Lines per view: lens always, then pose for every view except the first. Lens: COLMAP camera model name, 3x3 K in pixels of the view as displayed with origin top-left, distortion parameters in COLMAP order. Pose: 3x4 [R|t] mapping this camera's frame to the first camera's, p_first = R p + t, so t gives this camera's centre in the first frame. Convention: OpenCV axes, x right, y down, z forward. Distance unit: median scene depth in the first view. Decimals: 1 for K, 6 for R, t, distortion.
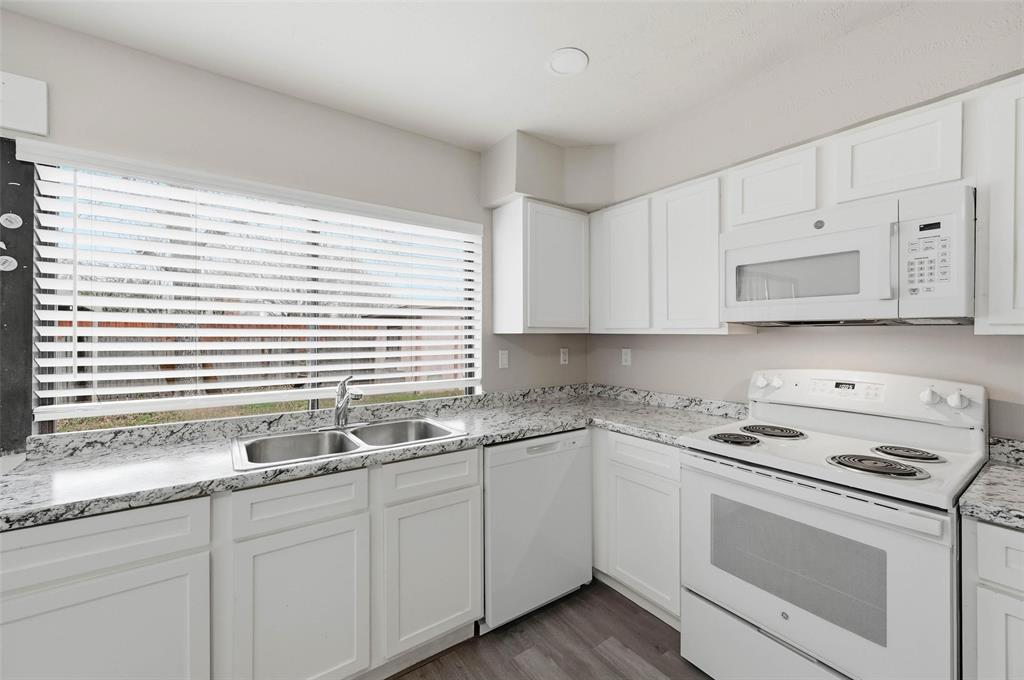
lens RADIAL K [[412.6, 0, 512.8], [0, 412.6, 337.5], [0, 0, 1]] dist [0.008604, 0.000170]
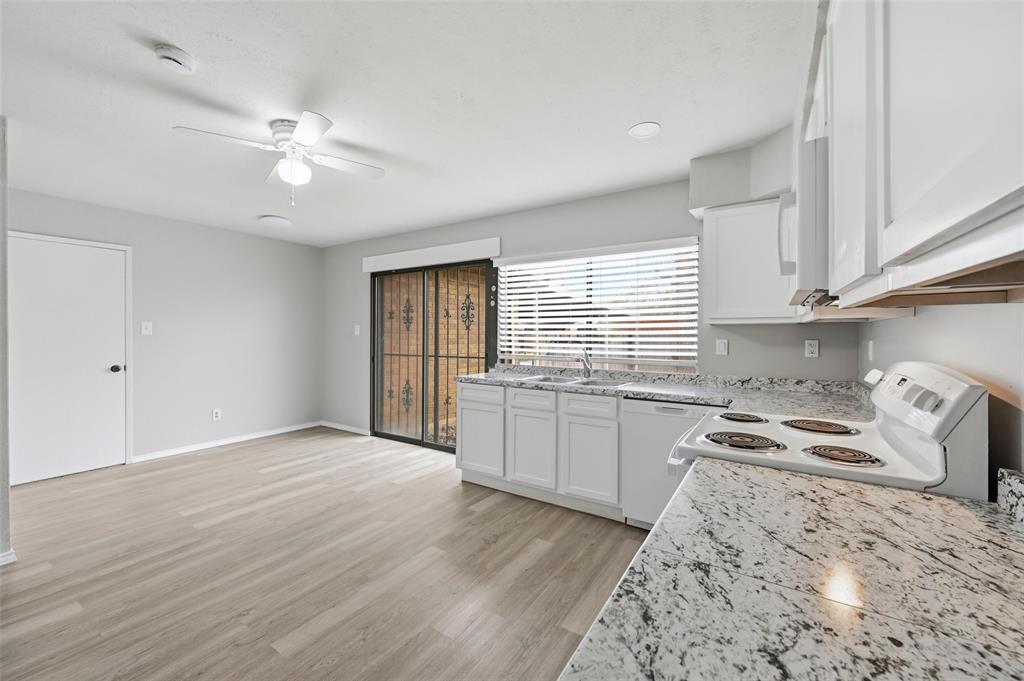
lens RADIAL K [[412.6, 0, 513.7], [0, 412.6, 334.2], [0, 0, 1]] dist [0.008604, 0.000170]
pose [[0.362211, -0.000879, -0.932096, 1.195129], [-0.013360, 0.999892, -0.006134, 0.045282], [0.932000, 0.014674, 0.362160, 0.076665]]
